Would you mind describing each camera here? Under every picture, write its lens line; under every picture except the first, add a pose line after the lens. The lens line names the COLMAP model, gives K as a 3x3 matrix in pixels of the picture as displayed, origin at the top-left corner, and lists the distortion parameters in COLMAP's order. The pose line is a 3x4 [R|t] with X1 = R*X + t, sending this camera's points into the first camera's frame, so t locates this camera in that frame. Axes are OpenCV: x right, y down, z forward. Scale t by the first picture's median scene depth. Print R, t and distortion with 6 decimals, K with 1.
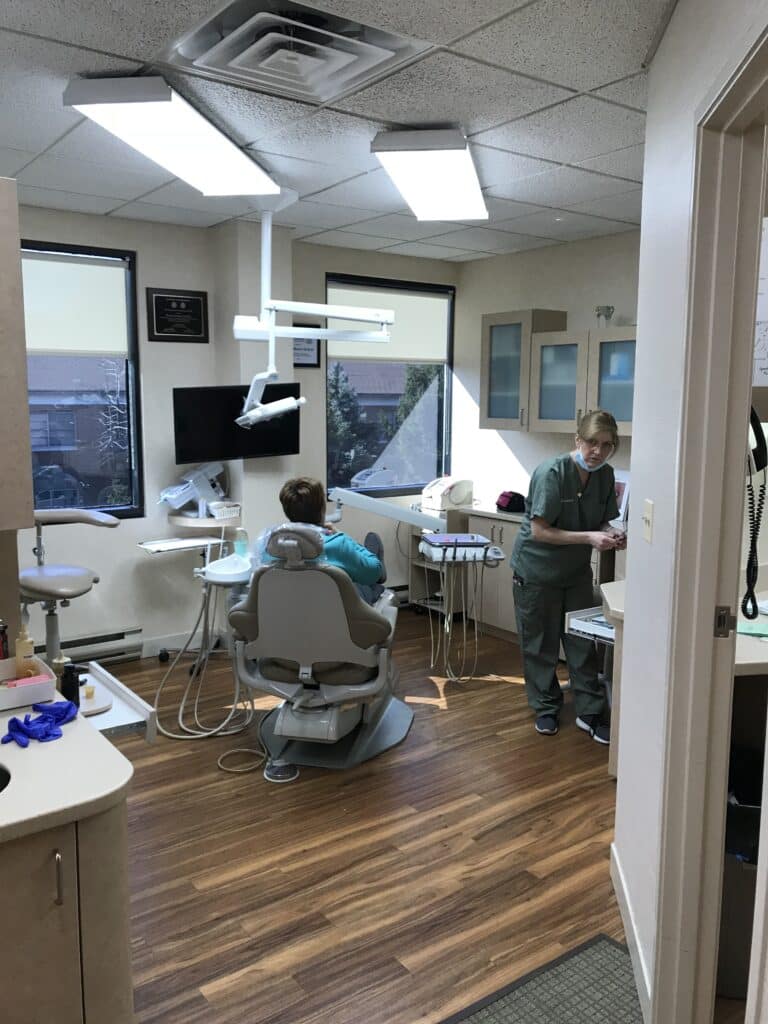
lens RADIAL K [[848.1, 0, 384.0], [0, 848.1, 512.0], [0, 0, 1]] dist [-0.007658, -0.001188]
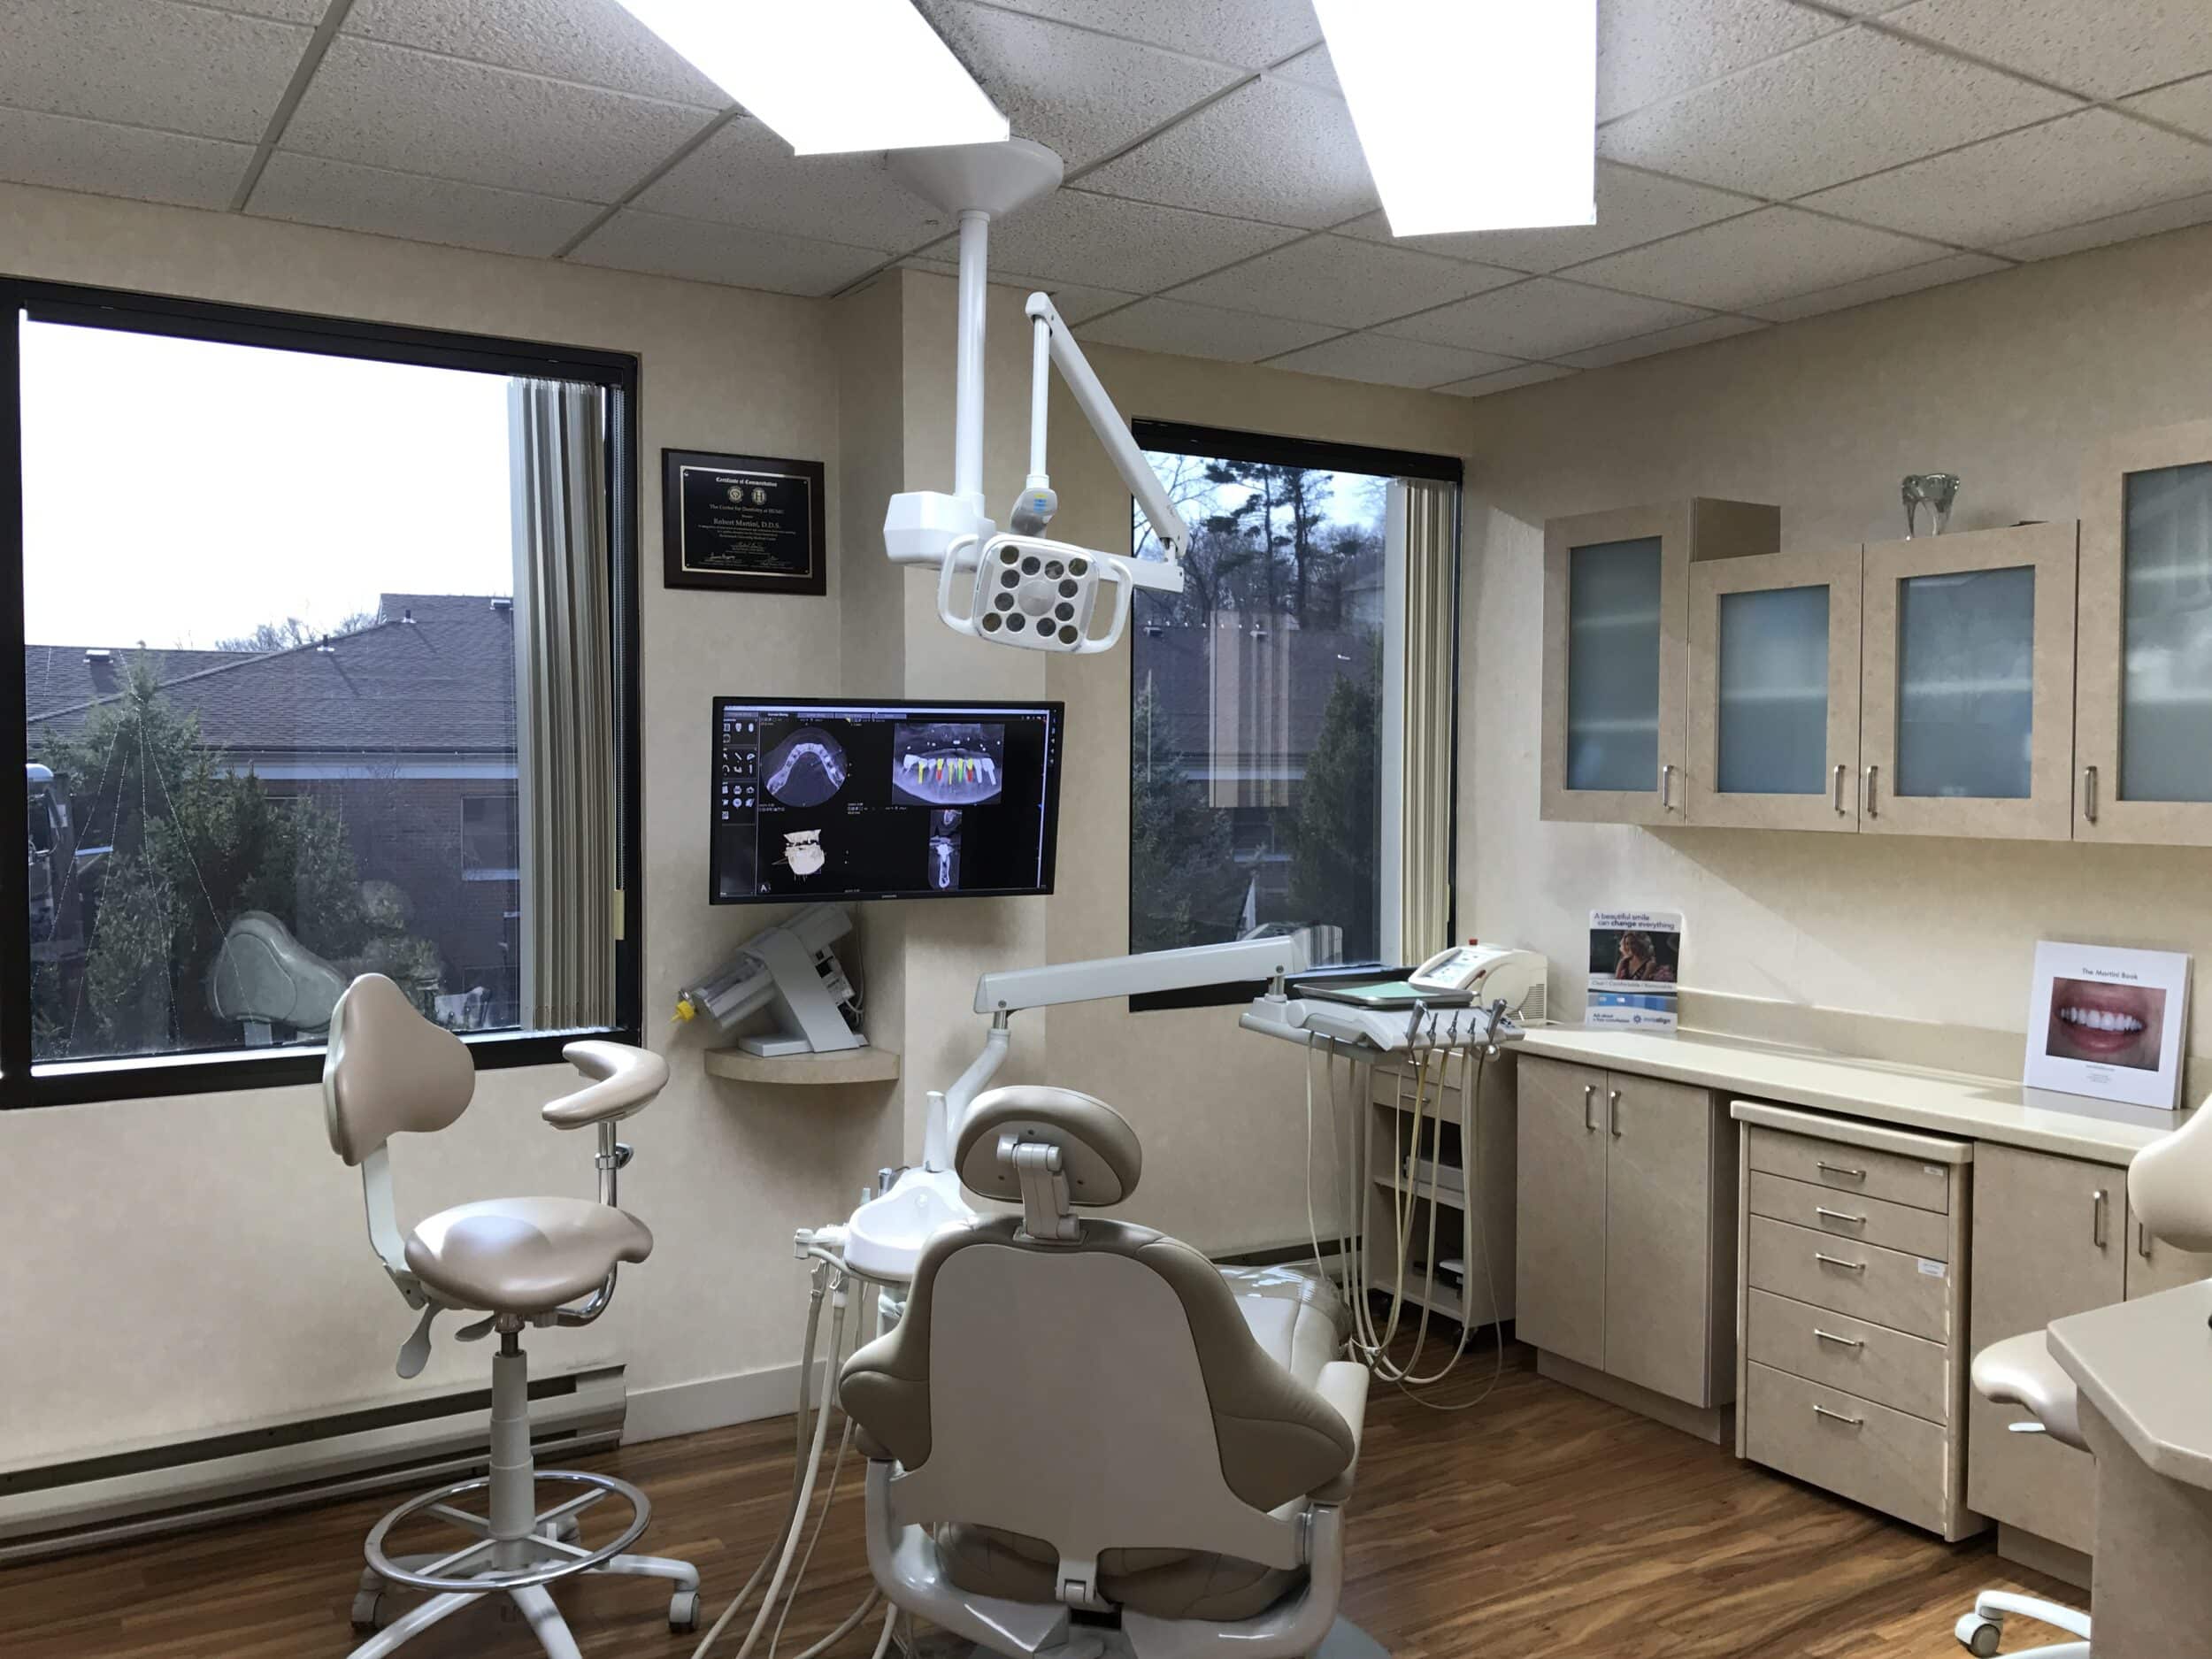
lens RADIAL K [[1830.5, 0, 1106.0], [0, 1830.5, 829.5], [0, 0, 1]] dist [0.263797, -0.000394]
pose [[0.997555, -0.001316, -0.069877, -0.025645], [-0.006093, 0.994378, -0.105711, -0.007893], [0.069624, 0.105878, 0.991939, 0.216591]]
